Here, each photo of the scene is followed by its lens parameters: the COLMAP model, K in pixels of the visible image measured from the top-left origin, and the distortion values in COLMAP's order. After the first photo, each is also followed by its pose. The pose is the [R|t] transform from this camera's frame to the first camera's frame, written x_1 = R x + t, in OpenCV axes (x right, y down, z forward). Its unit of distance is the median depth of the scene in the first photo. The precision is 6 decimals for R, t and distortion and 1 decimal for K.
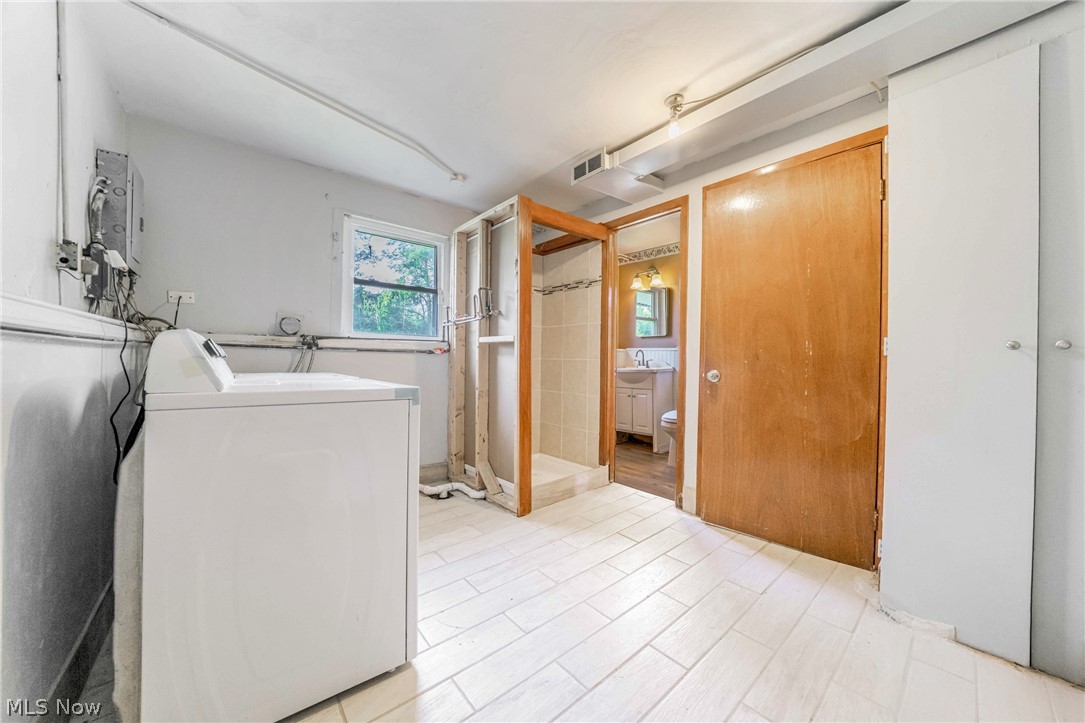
lens RADIAL K [[371.9, 0, 538.2], [0, 371.9, 358.8], [0, 0, 1]] dist [-0.009976, 0.000000]
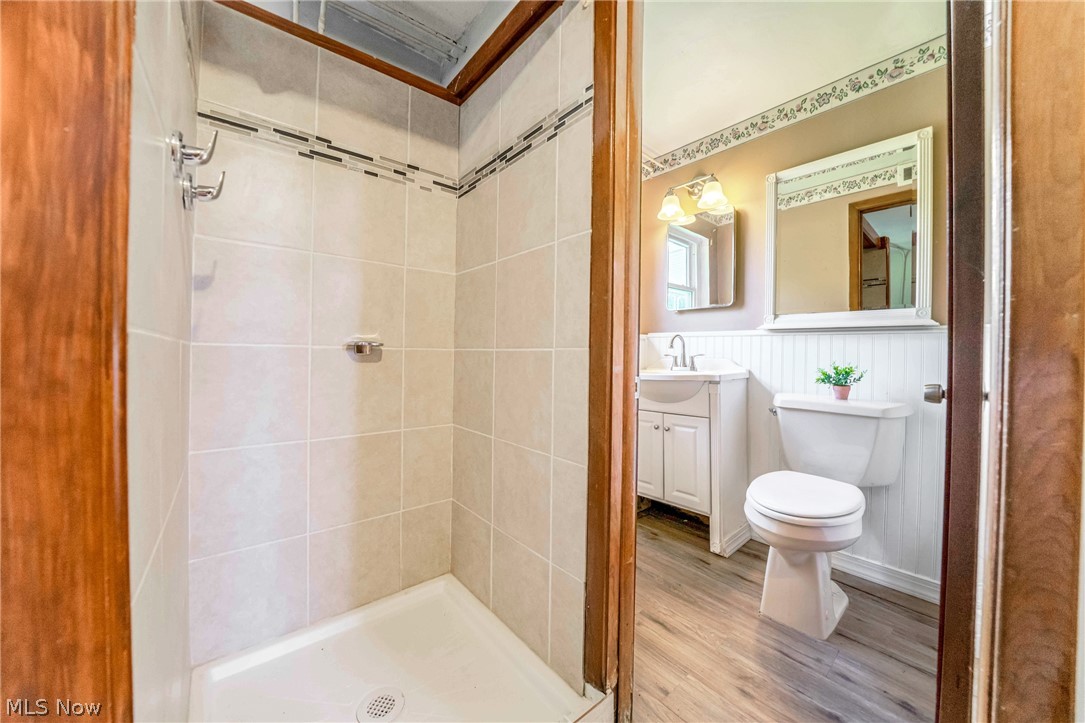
lens RADIAL K [[379.5, 0, 546.5], [0, 379.5, 356.6], [0, 0, 1]] dist [-0.009858, -0.000014]
pose [[0.999958, 0.001890, 0.008989, 0.094748], [-0.001891, 0.999998, 0.000056, 0.006019], [-0.008989, -0.000073, 0.999960, 0.501511]]
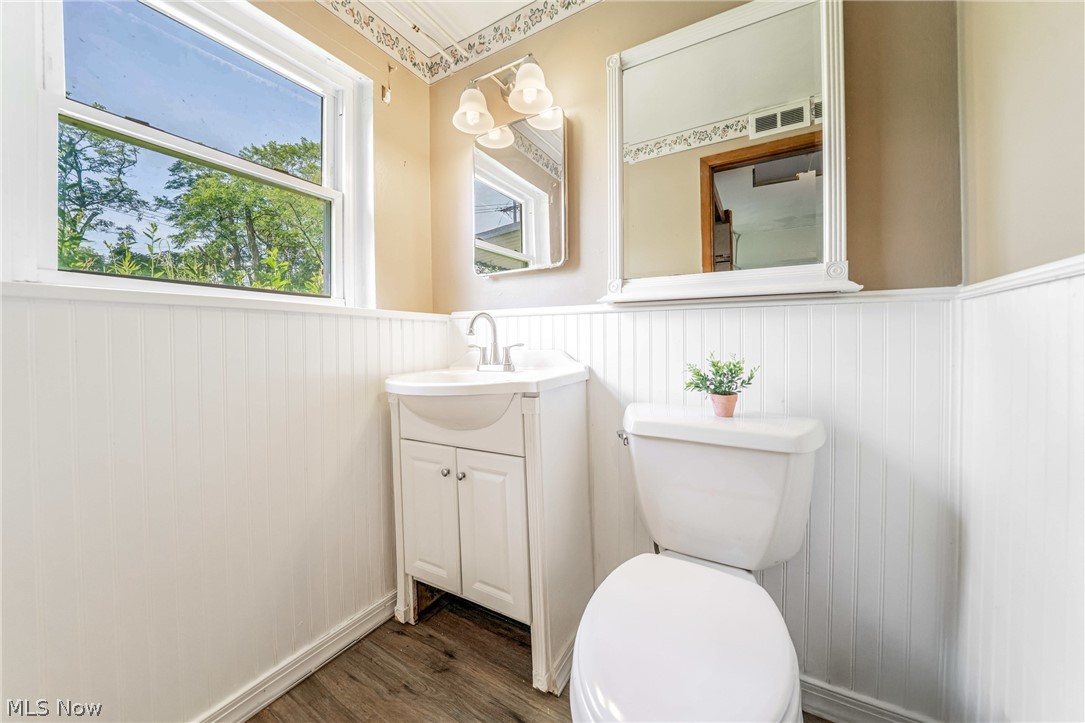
lens RADIAL K [[383.1, 0, 543.4], [0, 383.1, 347.9], [0, 0, 1]] dist [-0.000279, -0.000004]
pose [[0.942967, -0.025400, 0.331915, 0.220317], [0.022408, 0.999666, 0.012841, 0.002097], [-0.332131, -0.004671, 0.943222, 0.701878]]
